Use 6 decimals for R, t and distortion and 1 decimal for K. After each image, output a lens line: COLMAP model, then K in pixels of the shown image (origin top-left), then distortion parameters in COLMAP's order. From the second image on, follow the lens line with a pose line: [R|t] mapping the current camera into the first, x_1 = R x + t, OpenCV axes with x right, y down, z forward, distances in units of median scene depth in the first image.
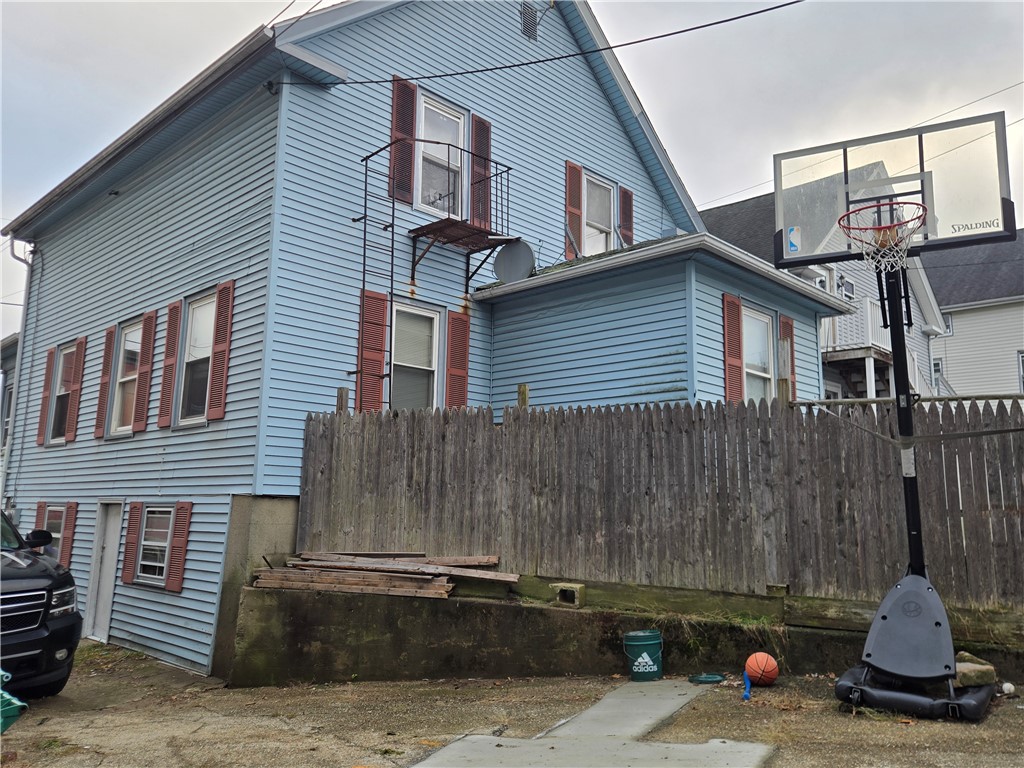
lens RADIAL K [[813.0, 0, 512.2], [0, 813.0, 382.2], [0, 0, 1]] dist [0.004490, 0.001482]
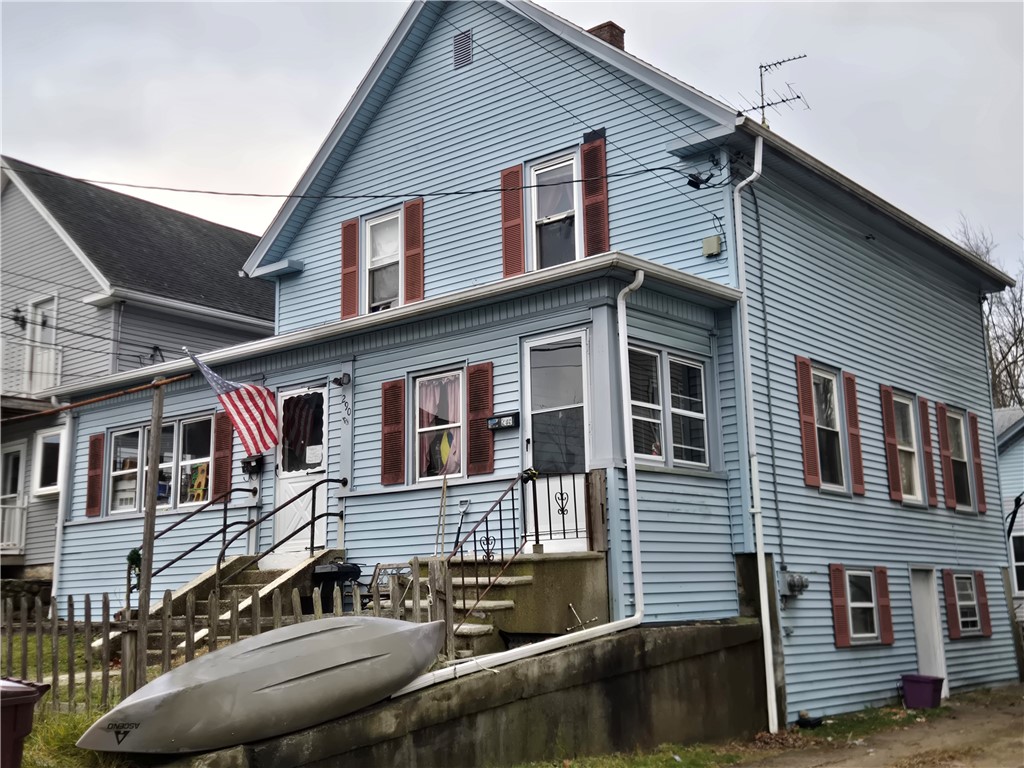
lens RADIAL K [[1179.0, 0, 511.8], [0, 1179.0, 381.8], [0, 0, 1]] dist [0.001215, 0.000000]
pose [[-0.065853, 0.177068, 0.981993, -2.204080], [-0.145211, 0.971952, -0.184995, 0.300773], [-0.987207, -0.154779, -0.038293, 1.789737]]
